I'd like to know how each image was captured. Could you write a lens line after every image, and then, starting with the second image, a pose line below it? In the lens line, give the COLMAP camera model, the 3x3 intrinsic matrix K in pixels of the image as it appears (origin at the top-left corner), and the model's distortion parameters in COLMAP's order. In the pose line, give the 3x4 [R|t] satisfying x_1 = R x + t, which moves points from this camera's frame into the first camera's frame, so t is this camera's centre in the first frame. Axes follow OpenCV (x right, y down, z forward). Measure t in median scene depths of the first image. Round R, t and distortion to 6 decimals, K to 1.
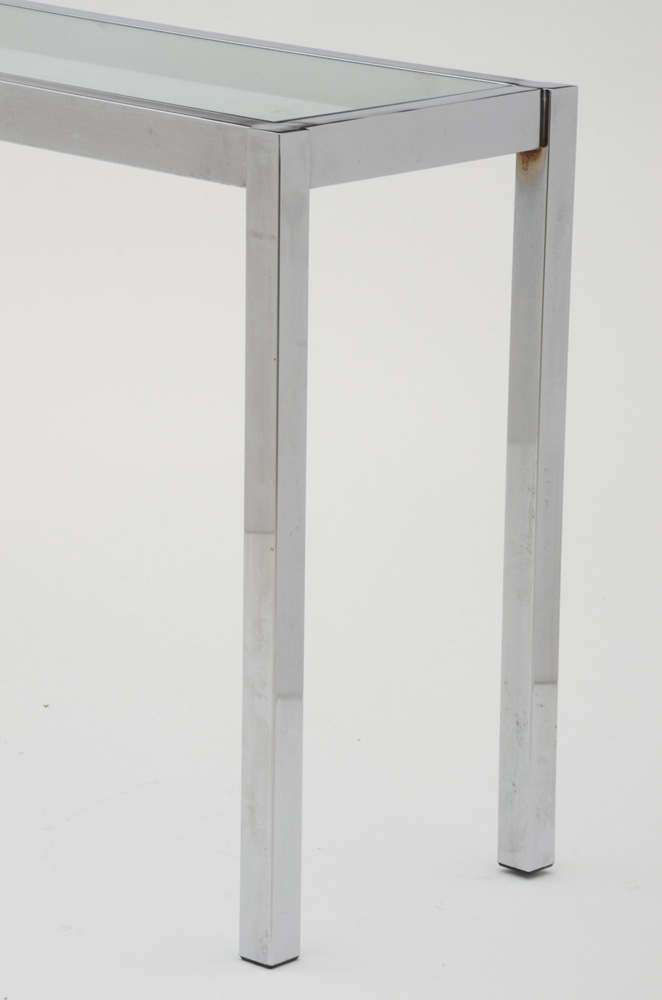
lens RADIAL K [[4085.5, 0, 331.0], [0, 4085.5, 500.0], [0, 0, 1]] dist [1.428968, 3.075823]
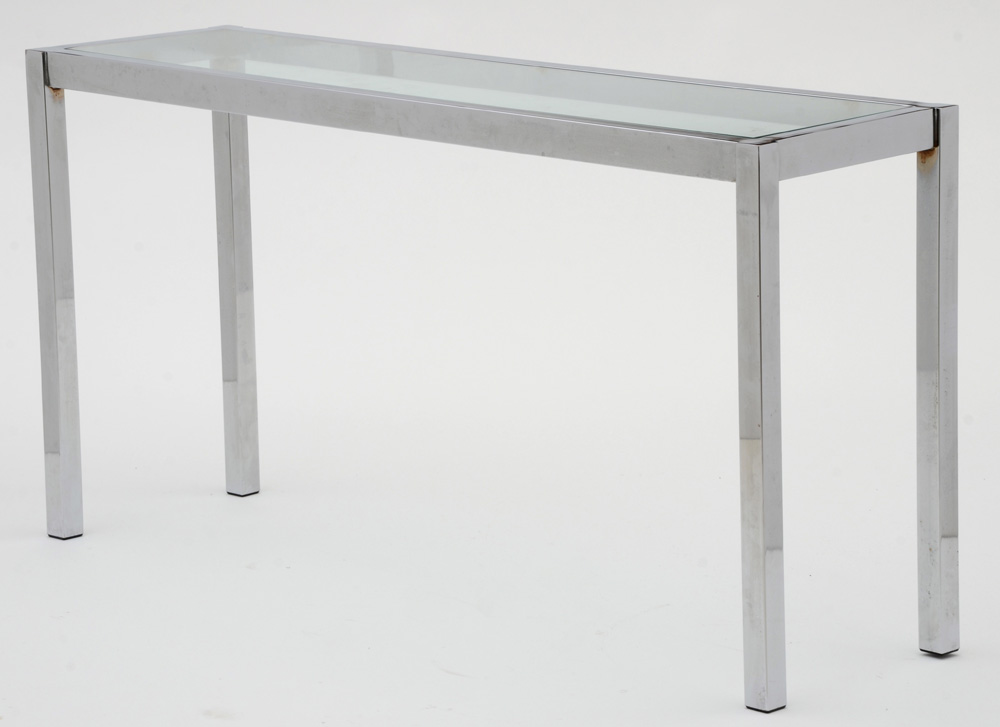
lens RADIAL K [[3818.9, 0, 500.0], [0, 3818.9, 363.5], [0, 0, 1]] dist [0.969422, 1.199194]
pose [[0.998337, -0.031658, -0.048174, -0.039294], [0.030153, 0.999044, -0.031656, 0.029837], [0.049131, 0.030151, 0.998337, -0.372370]]
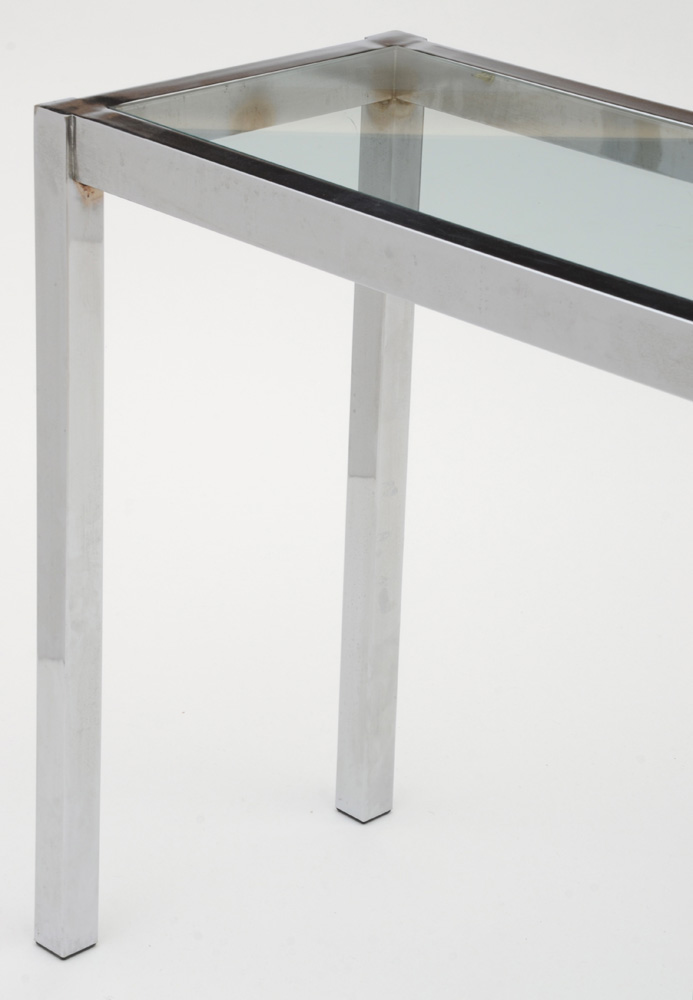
lens RADIAL K [[3034.5, 0, 346.5], [0, 3034.5, 500.0], [0, 0, 1]] dist [0.065035, 15.689355]
pose [[0.997409, 0.035111, -0.062795, -0.196623], [-0.026032, 0.989815, 0.139962, -0.166156], [0.067070, -0.137965, 0.988164, 0.559823]]
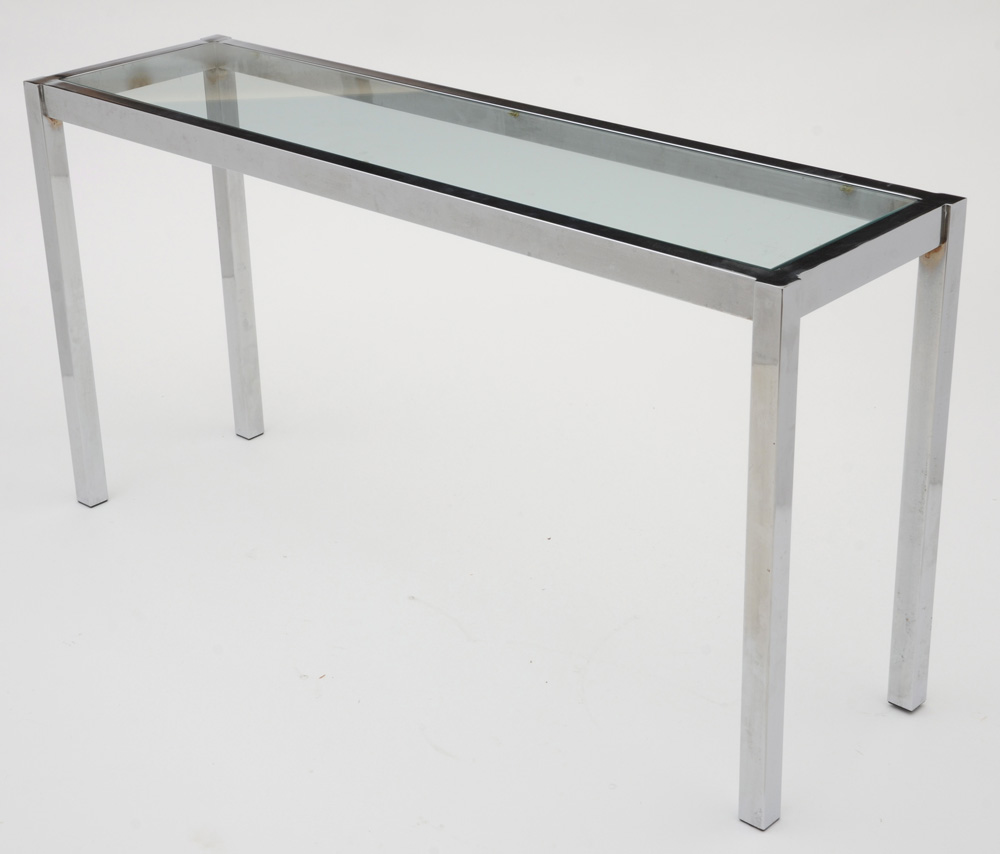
lens RADIAL K [[1903.3, 0, 472.1], [0, 1903.3, 427.7], [0, 0, 1]] dist [0.108011, 0.263641]
pose [[0.998689, -0.037070, -0.035293, -0.087365], [0.042937, 0.982093, 0.183440, -0.153209], [0.027861, -0.184715, 0.982397, 0.367023]]
